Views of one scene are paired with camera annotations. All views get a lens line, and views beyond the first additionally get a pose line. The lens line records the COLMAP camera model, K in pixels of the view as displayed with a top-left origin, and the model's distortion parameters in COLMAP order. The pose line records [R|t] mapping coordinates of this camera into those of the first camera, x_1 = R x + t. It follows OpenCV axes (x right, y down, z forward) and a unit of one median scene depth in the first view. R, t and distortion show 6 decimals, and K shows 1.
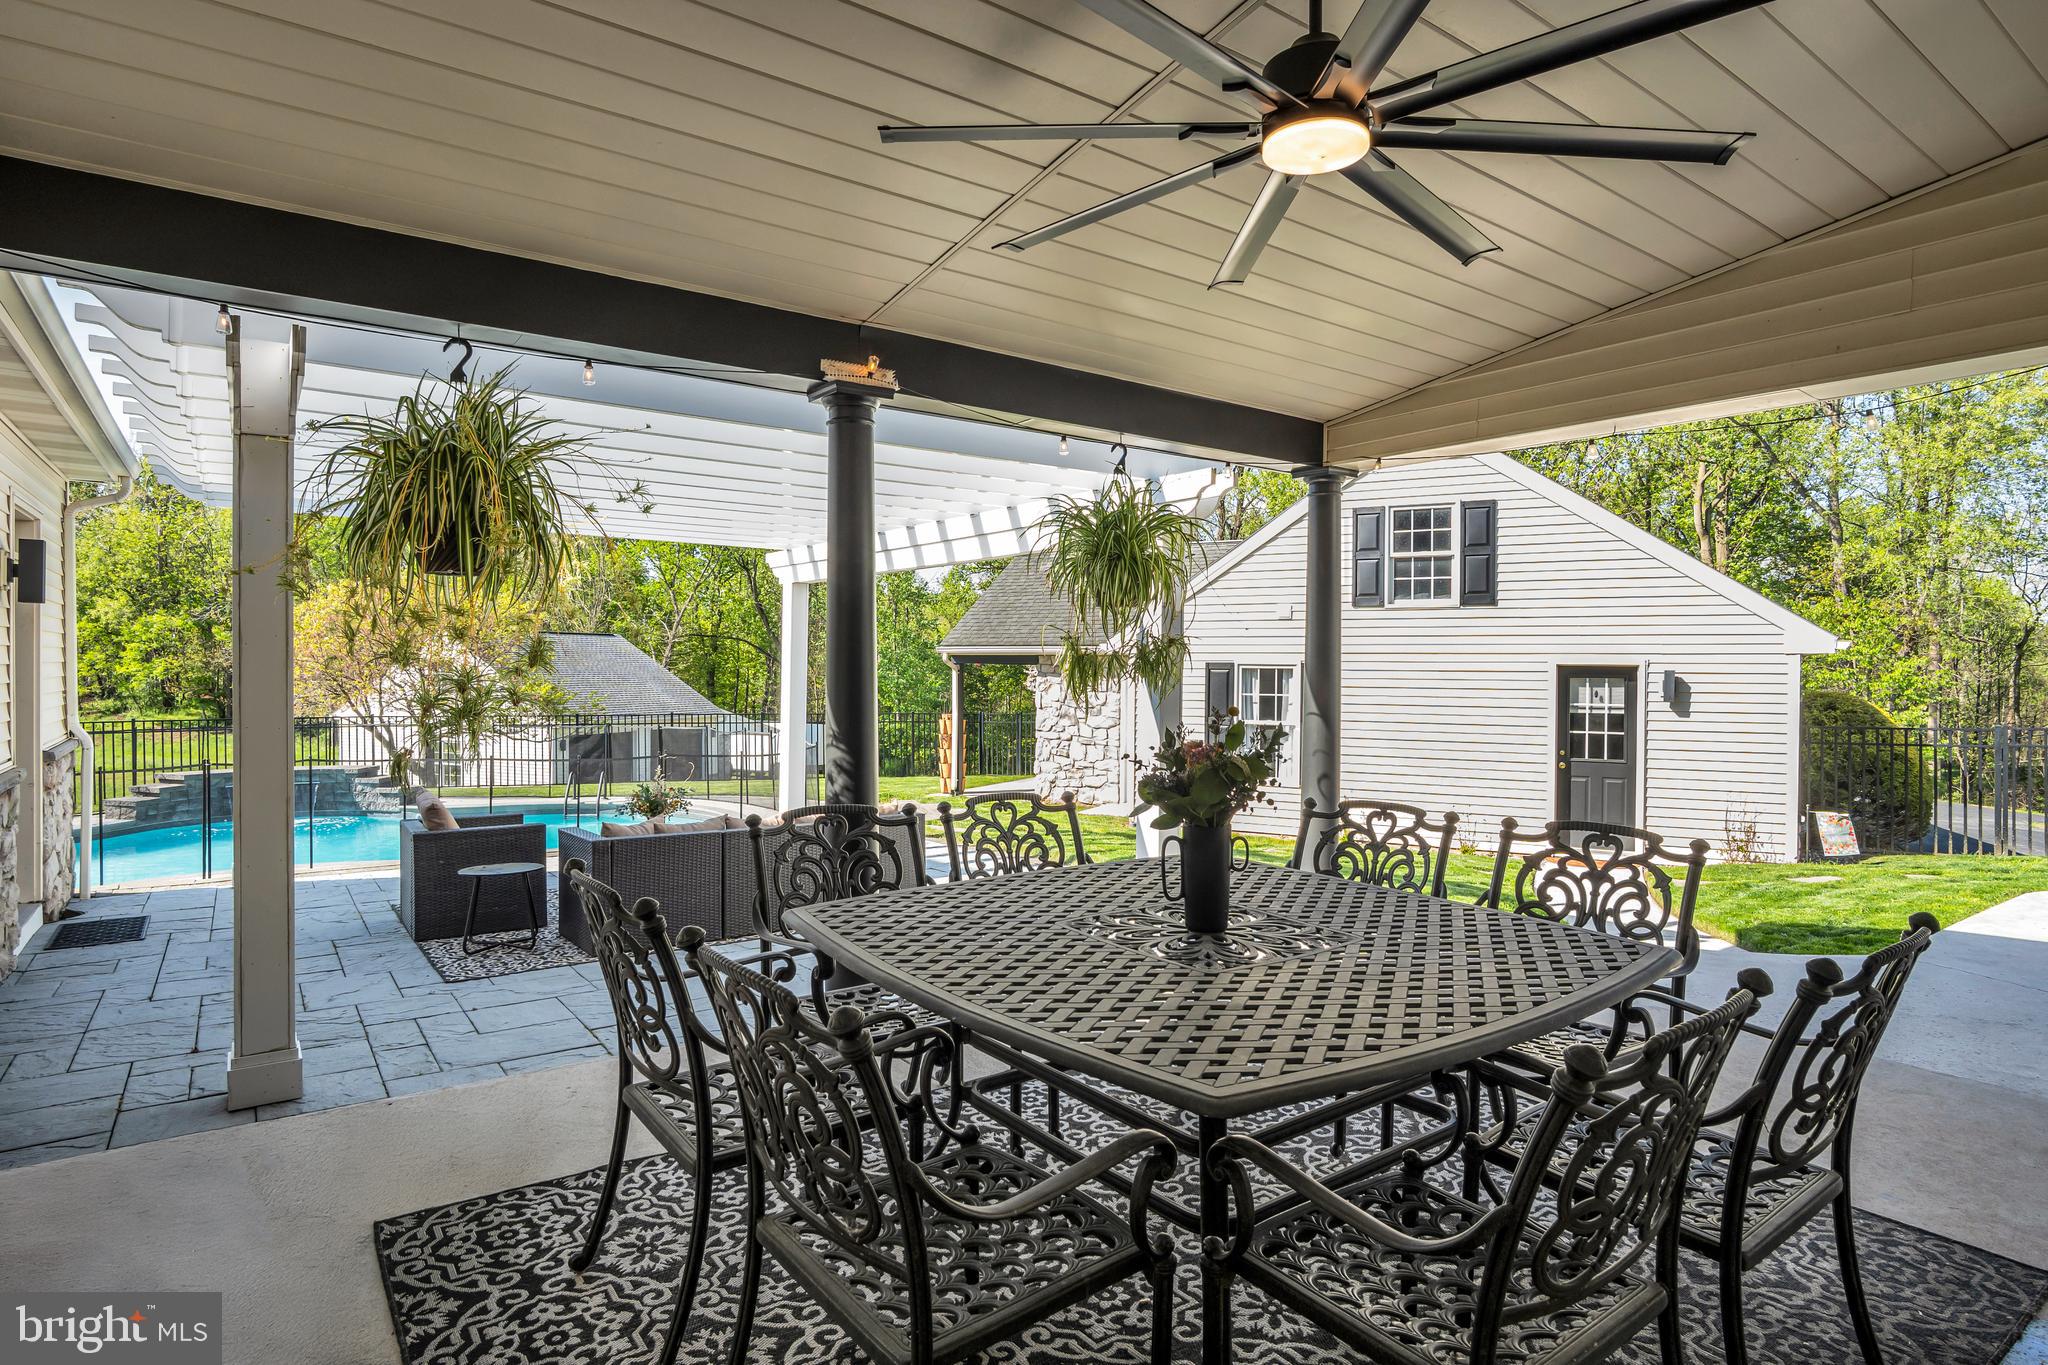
lens RADIAL K [[1086.6, 0, 1027.4], [0, 1086.6, 674.9], [0, 0, 1]] dist [-0.018967, 0.000784]
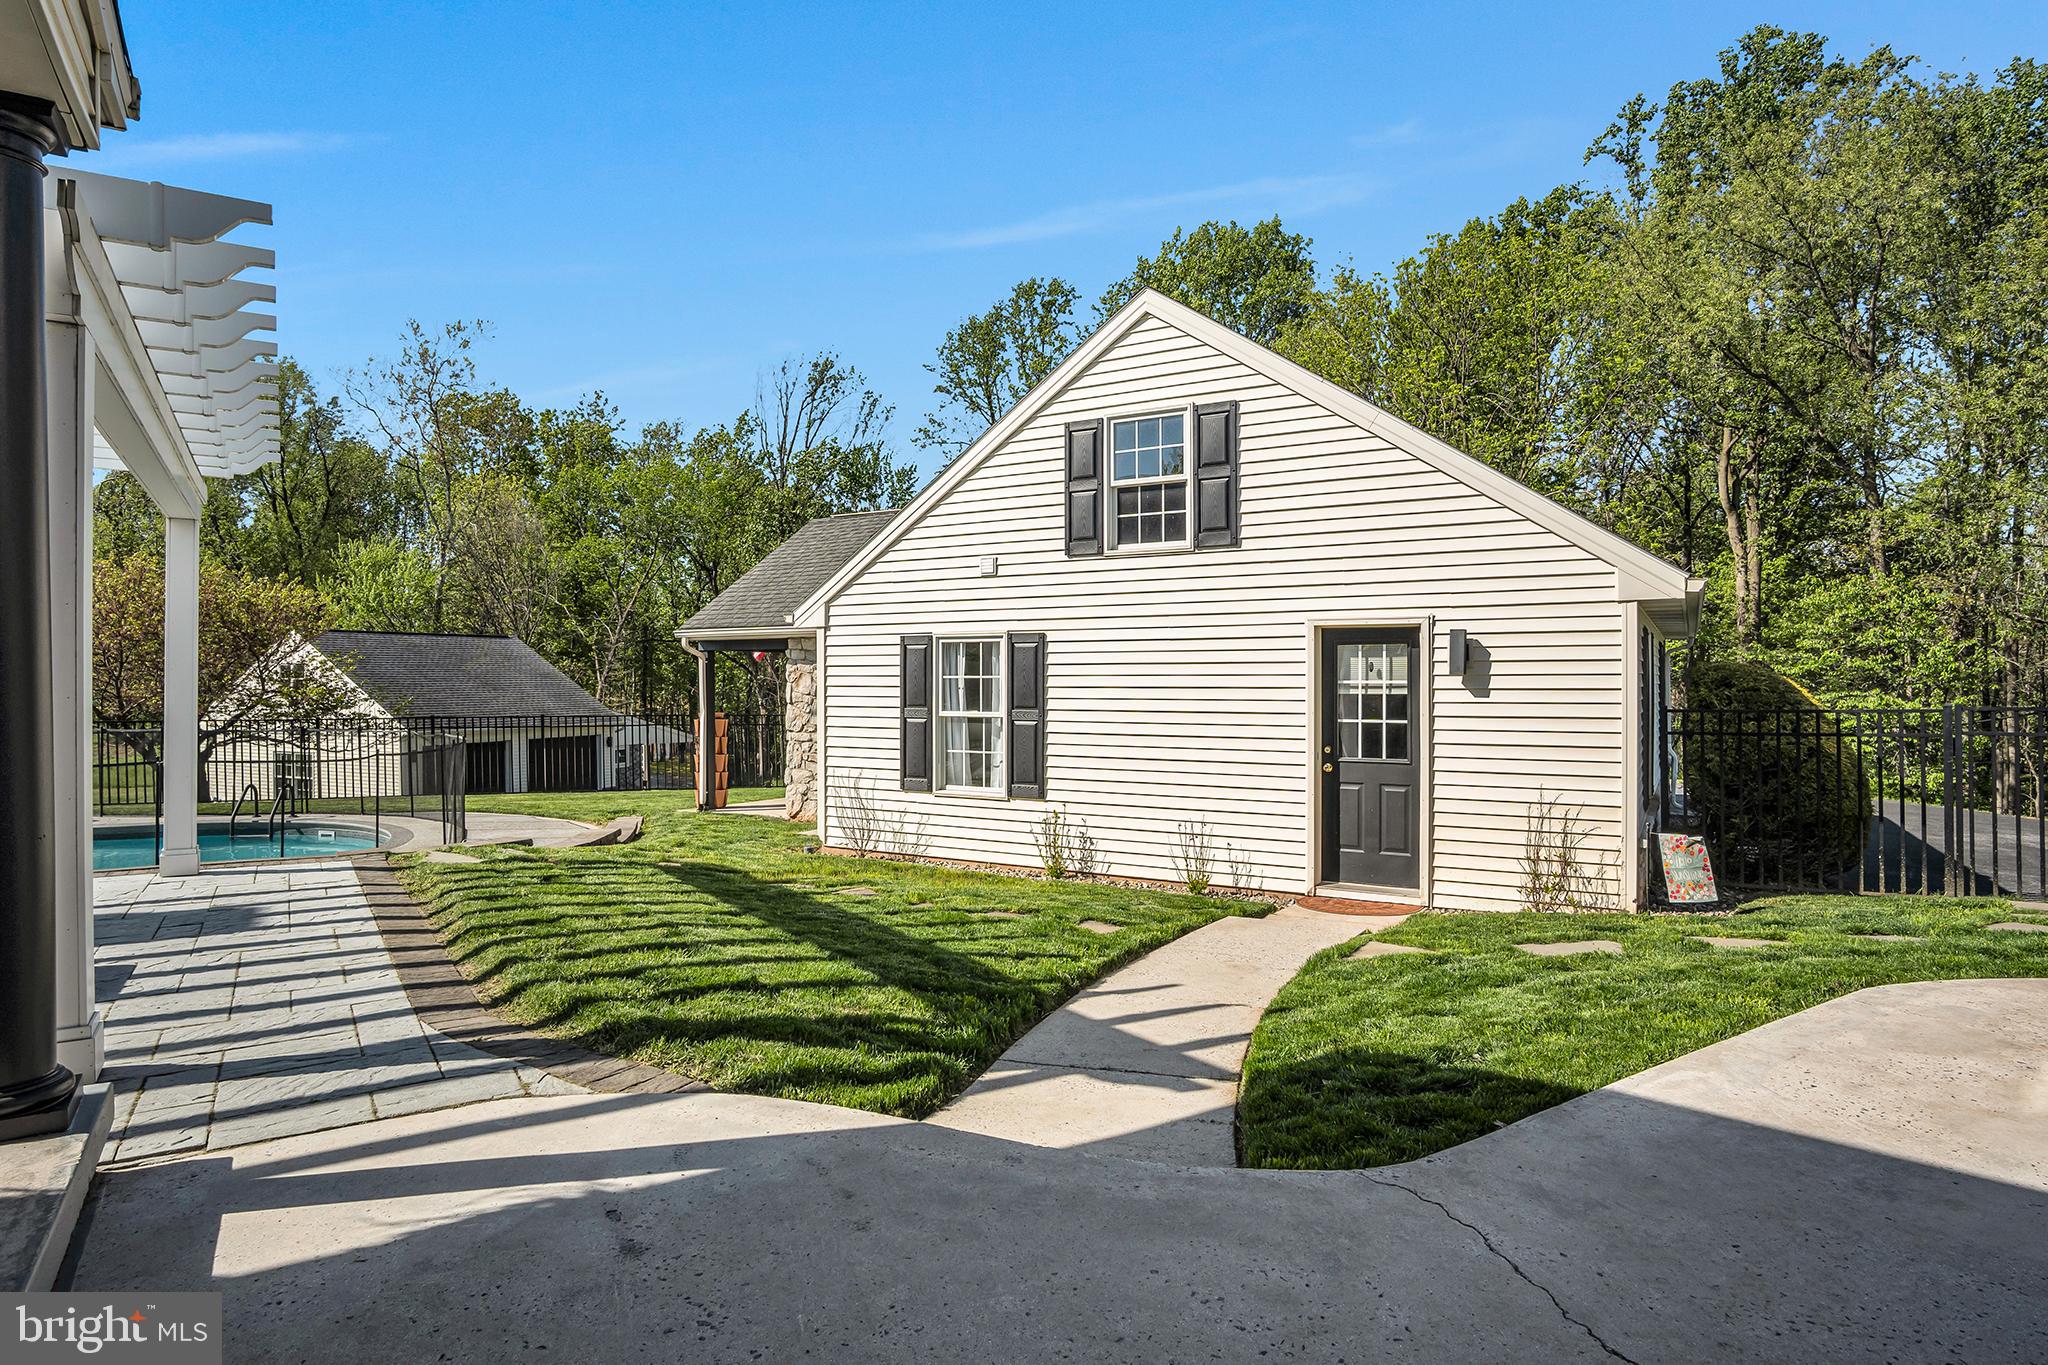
lens RADIAL K [[1121.0, 0, 1013.2], [0, 1121.0, 679.7], [0, 0, 1]] dist [-0.027179, 0.002487]
pose [[0.998670, -0.009191, -0.050733, 0.317350], [0.008950, 0.999948, -0.004969, 0.026773], [0.050776, 0.004509, 0.998700, 0.246161]]
